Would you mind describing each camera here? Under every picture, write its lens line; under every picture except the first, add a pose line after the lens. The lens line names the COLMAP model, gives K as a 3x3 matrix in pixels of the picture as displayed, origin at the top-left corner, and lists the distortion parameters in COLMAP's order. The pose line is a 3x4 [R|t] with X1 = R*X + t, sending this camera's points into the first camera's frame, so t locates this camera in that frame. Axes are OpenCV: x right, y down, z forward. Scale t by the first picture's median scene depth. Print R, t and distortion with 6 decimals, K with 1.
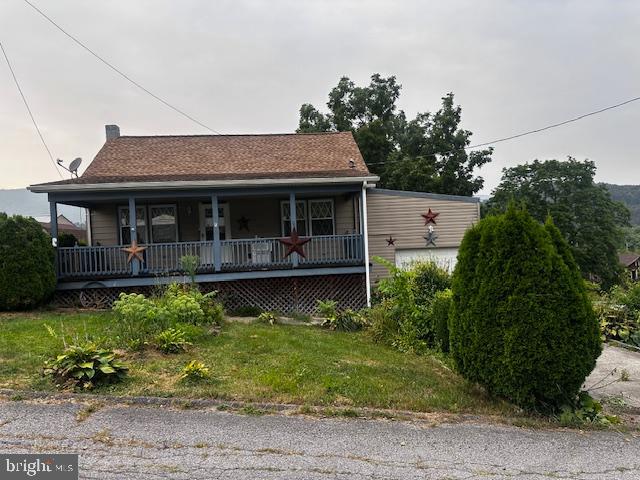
lens RADIAL K [[441.8, 0, 317.5], [0, 441.8, 253.0], [0, 0, 1]] dist [0.082236, -0.094450]
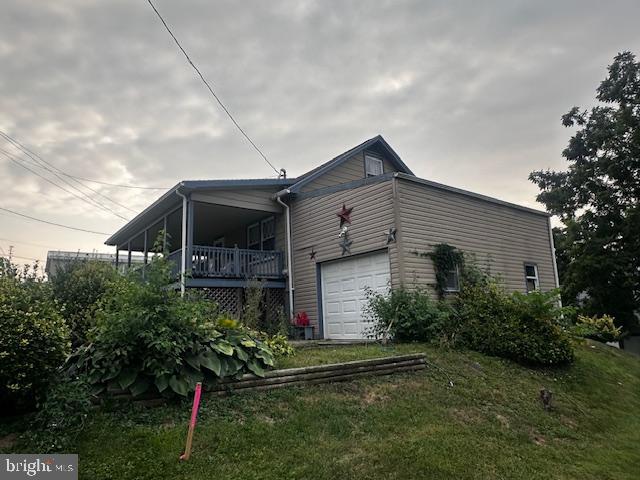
lens RADIAL K [[430.5, 0, 331.4], [0, 430.5, 241.4], [0, 0, 1]] dist [0.003920, 0.001001]
pose [[0.560756, -0.138100, -0.816383, 0.736456], [-0.007706, 0.985079, -0.171930, 0.073599], [0.827945, 0.102702, 0.551325, 0.554359]]
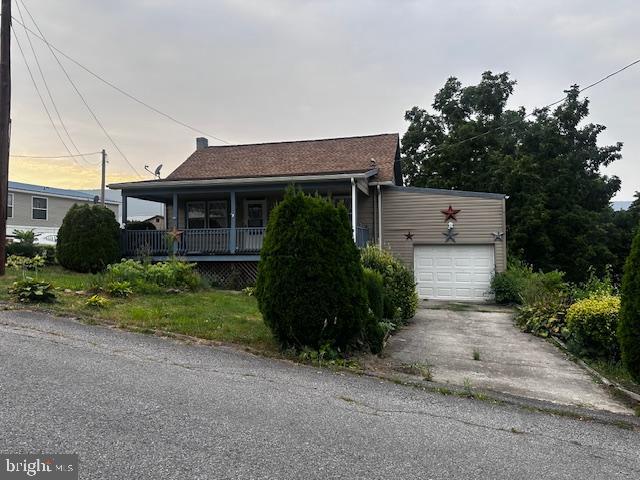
lens RADIAL K [[447.6, 0, 320.0], [0, 447.6, 240.0], [0, 0, 1]] dist [0.075397, -0.101733]
pose [[0.942967, 0.033170, -0.331229, 0.289216], [-0.046215, 0.998432, -0.031583, 0.022933], [0.329662, 0.045089, 0.943022, -0.055618]]
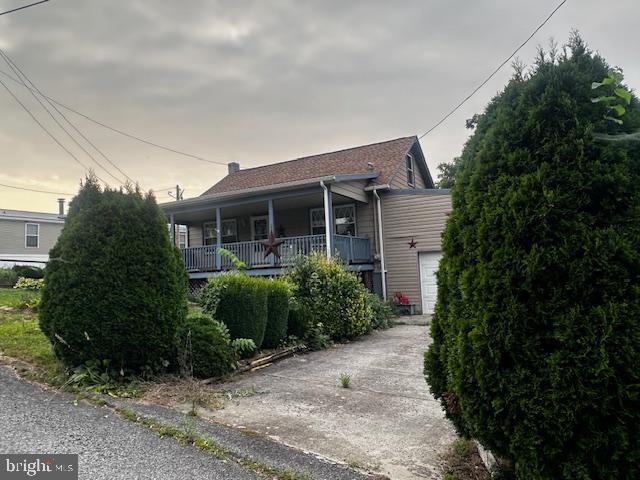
lens RADIAL K [[430.5, 0, 331.4], [0, 430.5, 241.4], [0, 0, 1]] dist [0.003920, 0.001001]
pose [[0.844803, -0.033486, -0.534029, 0.458556], [-0.009777, 0.996907, -0.077977, 0.036256], [0.534988, 0.071096, 0.841863, 0.139410]]
